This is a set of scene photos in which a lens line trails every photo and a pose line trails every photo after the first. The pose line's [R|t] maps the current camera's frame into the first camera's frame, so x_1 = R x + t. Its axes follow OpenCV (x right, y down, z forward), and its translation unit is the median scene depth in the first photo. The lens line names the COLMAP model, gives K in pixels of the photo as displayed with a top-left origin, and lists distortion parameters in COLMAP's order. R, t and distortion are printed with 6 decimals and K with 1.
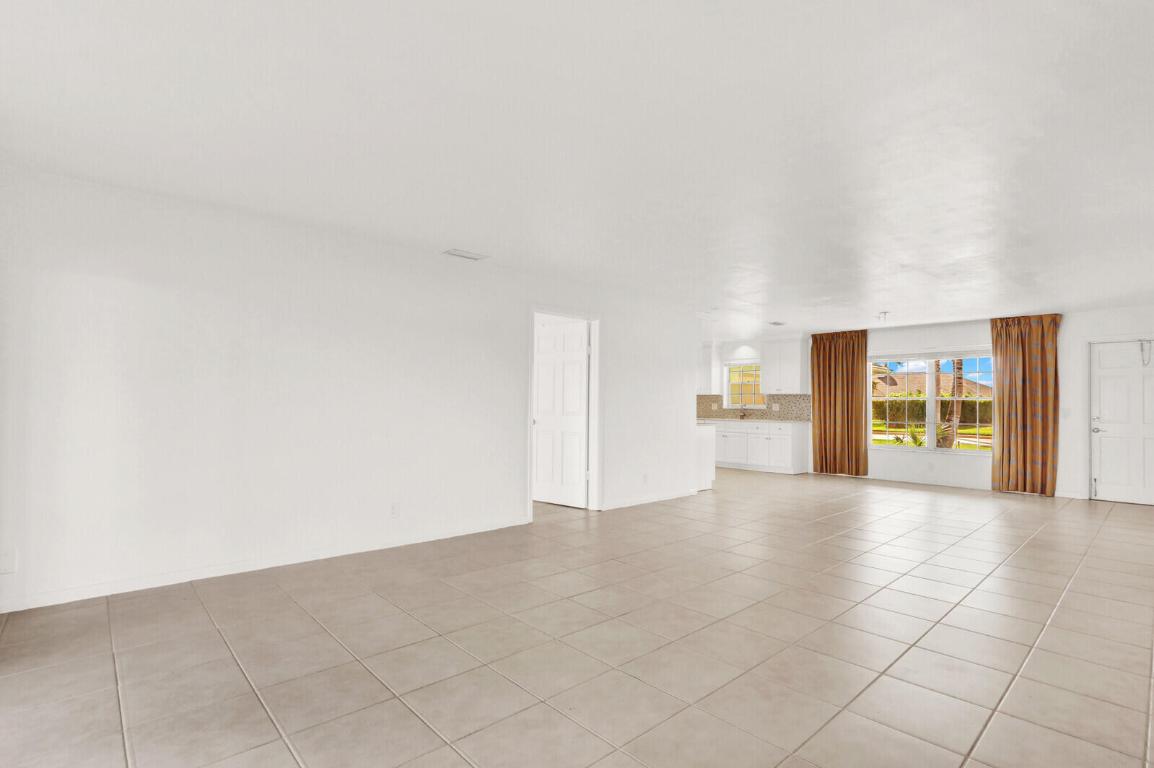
lens RADIAL K [[549.3, 0, 591.8], [0, 549.3, 399.8], [0, 0, 1]] dist [-0.013241, -0.000157]
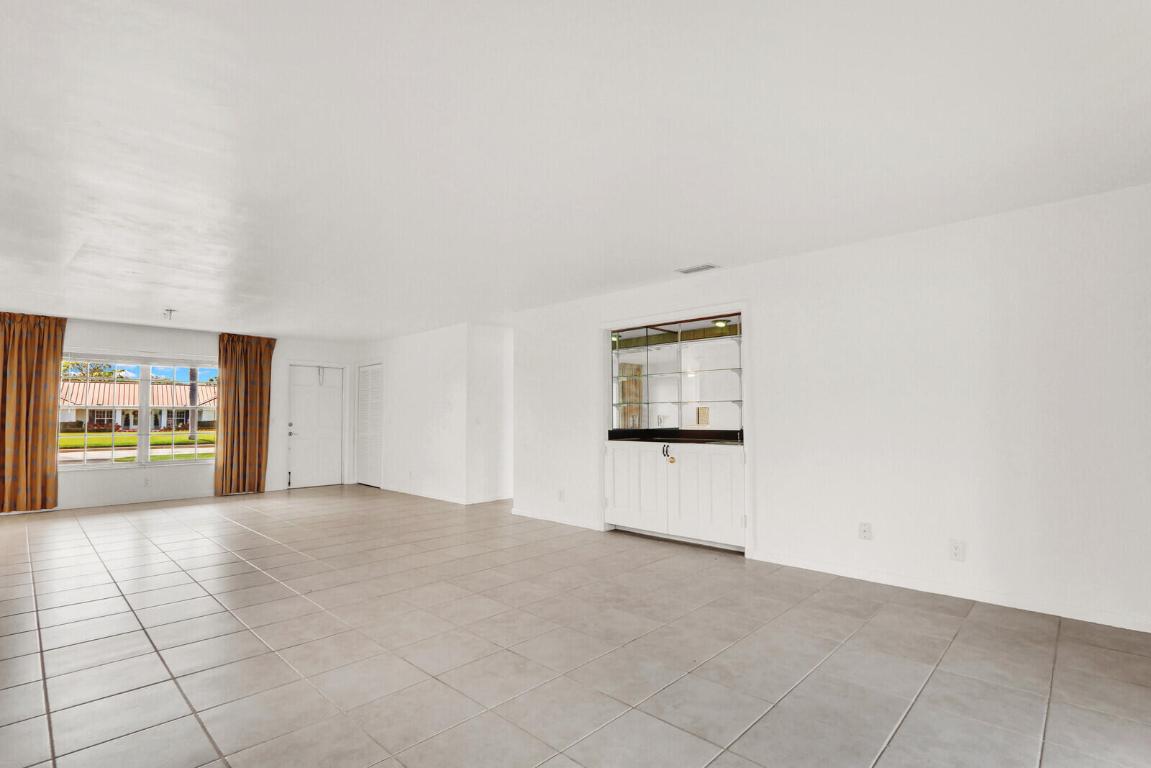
lens RADIAL K [[547.9, 0, 577.0], [0, 547.9, 387.6], [0, 0, 1]] dist [-0.013241, -0.000157]
pose [[-0.052723, 0.042599, 0.997700, -0.353610], [-0.006767, 0.999052, -0.043014, -0.001489], [-0.998586, -0.009019, -0.052384, 0.365152]]
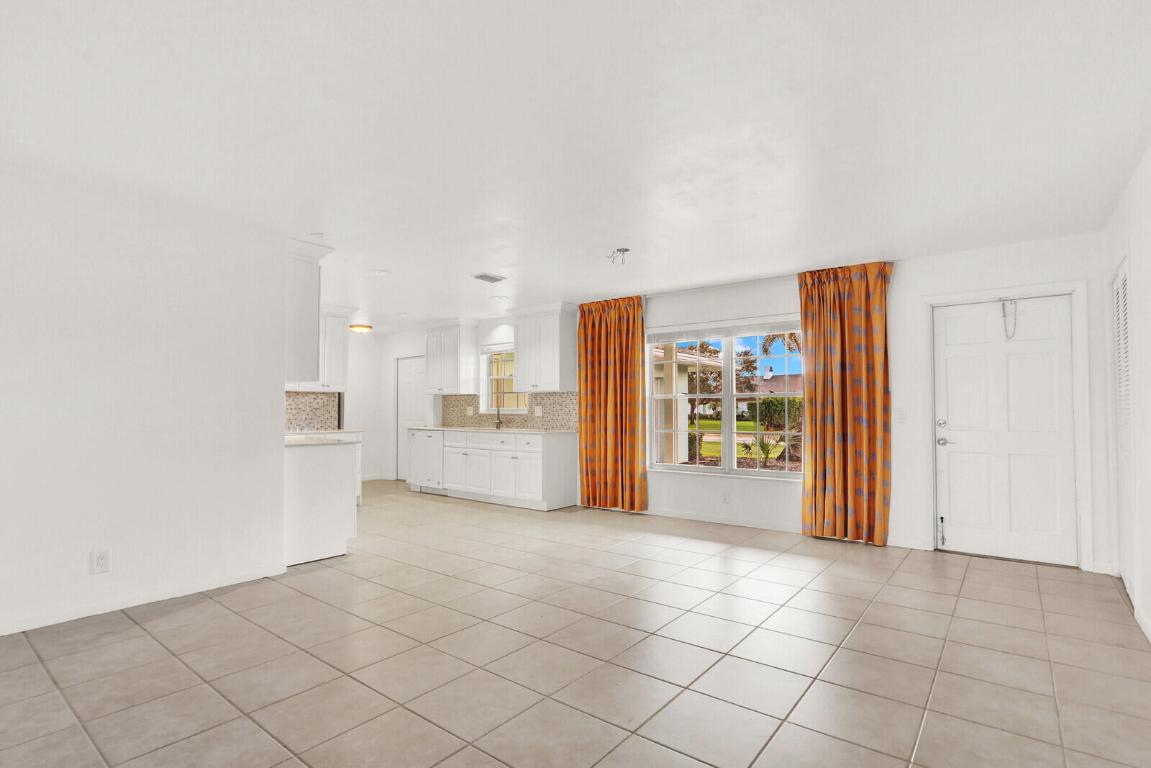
lens RADIAL K [[547.9, 0, 590.7], [0, 547.9, 399.3], [0, 0, 1]] dist [-0.013241, -0.000157]
pose [[0.984623, -0.008723, 0.174477, 0.372255], [0.010281, 0.999915, -0.008025, 0.006326], [-0.174392, 0.009695, 0.984629, 0.400096]]
